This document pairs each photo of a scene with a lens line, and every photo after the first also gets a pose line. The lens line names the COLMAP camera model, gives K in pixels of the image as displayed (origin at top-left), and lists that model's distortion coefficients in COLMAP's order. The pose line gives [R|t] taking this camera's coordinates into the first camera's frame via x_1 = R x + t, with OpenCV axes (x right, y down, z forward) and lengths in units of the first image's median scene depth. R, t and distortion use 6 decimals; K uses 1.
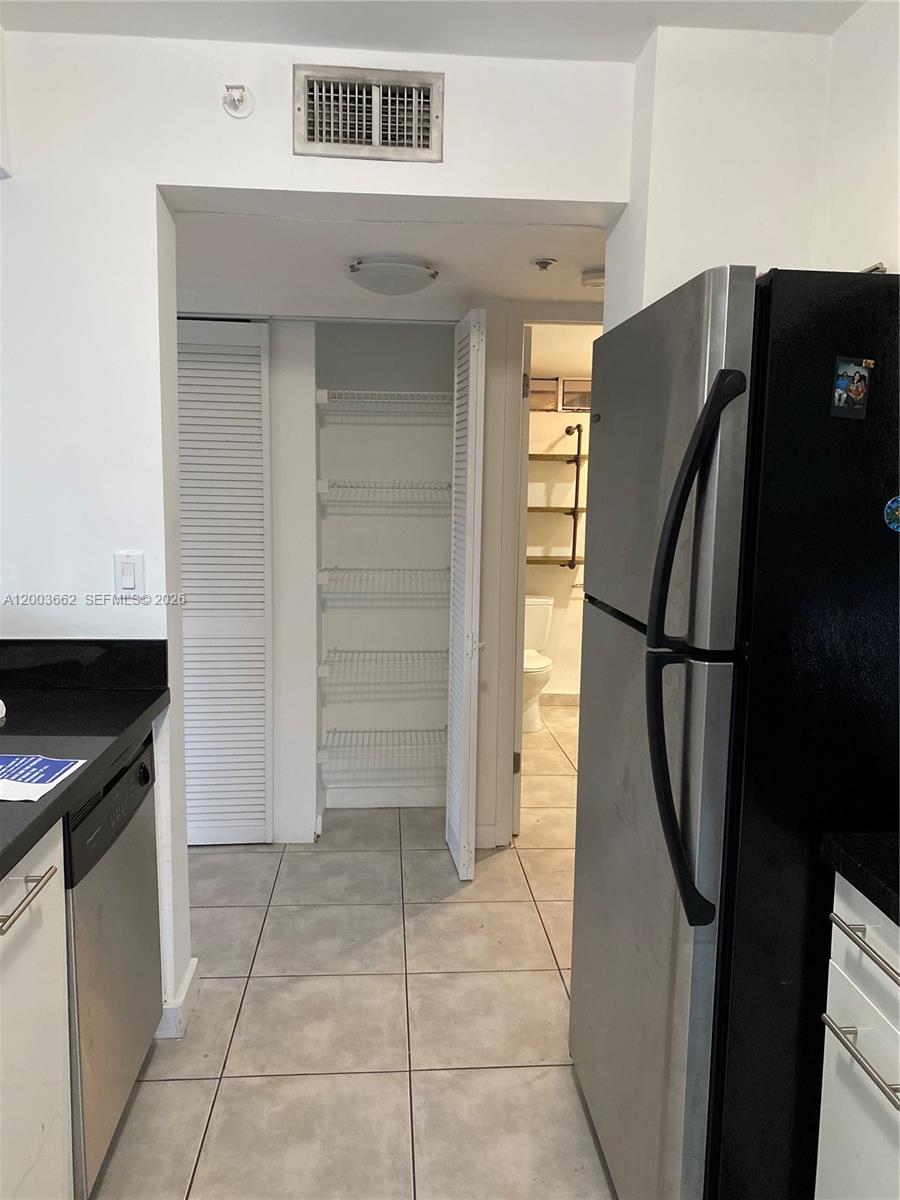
lens RADIAL K [[841.7, 0, 450.0], [0, 841.7, 600.0], [0, 0, 1]] dist [0.060793, -0.000240]
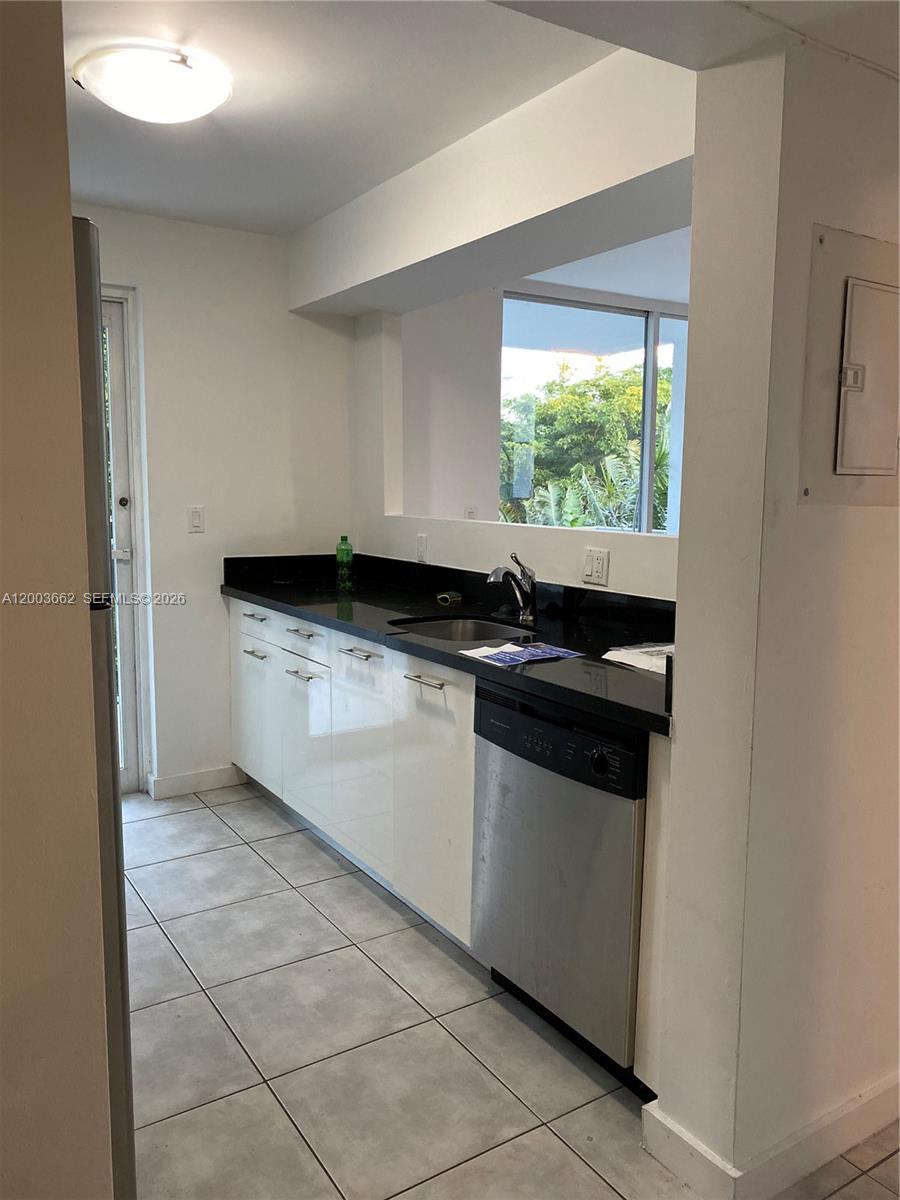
lens RADIAL K [[903.3, 0, 460.4], [0, 903.3, 597.1], [0, 0, 1]] dist [0.065491, -0.083057]
pose [[-0.871341, 0.036897, -0.489288, 0.284809], [-0.089644, 0.968416, 0.232670, -0.208679], [0.482419, 0.246597, -0.840513, 1.825592]]
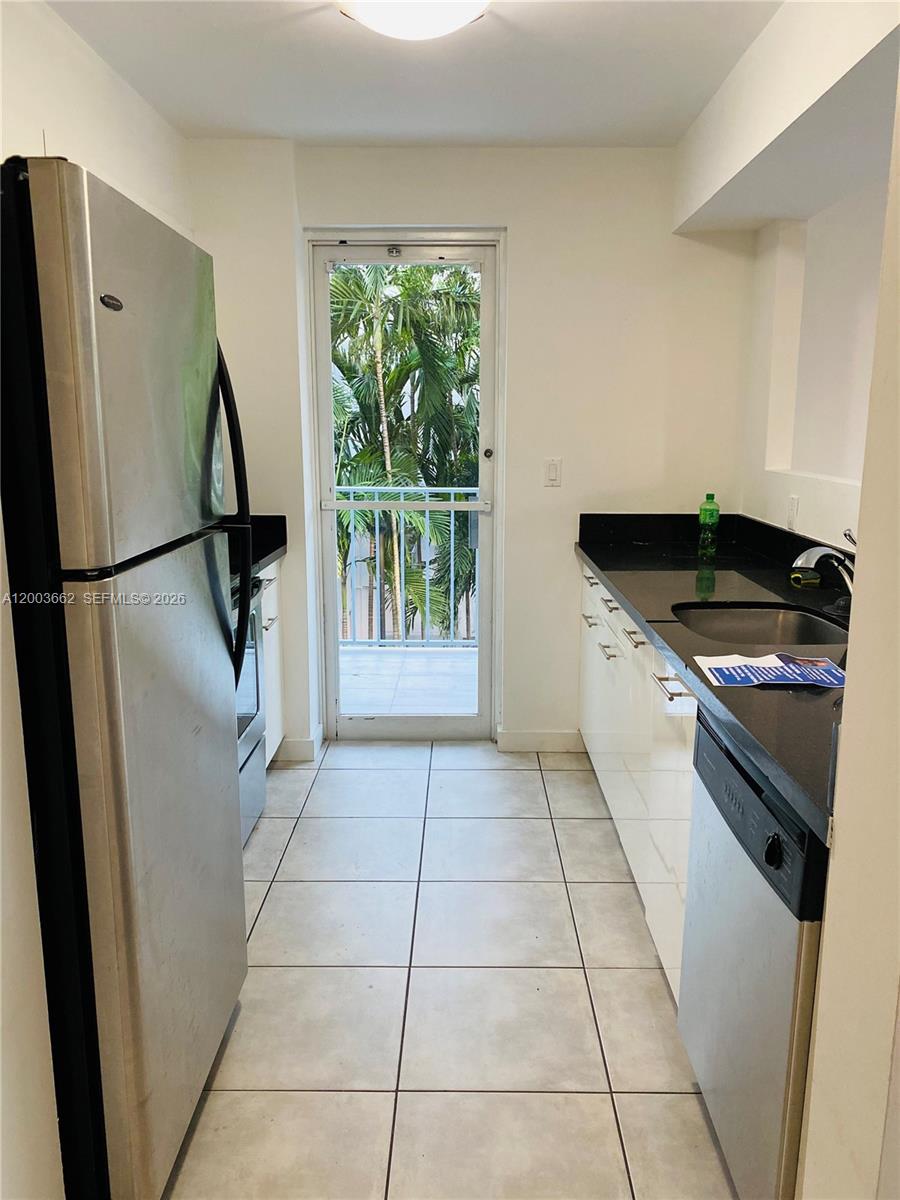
lens RADIAL K [[903.3, 0, 460.4], [0, 903.3, 597.1], [0, 0, 1]] dist [0.065491, -0.083057]
pose [[-0.996795, -0.029671, 0.074293, -0.169700], [-0.004117, 0.946472, 0.322760, -0.221800], [-0.079893, 0.321419, -0.943561, 1.709856]]
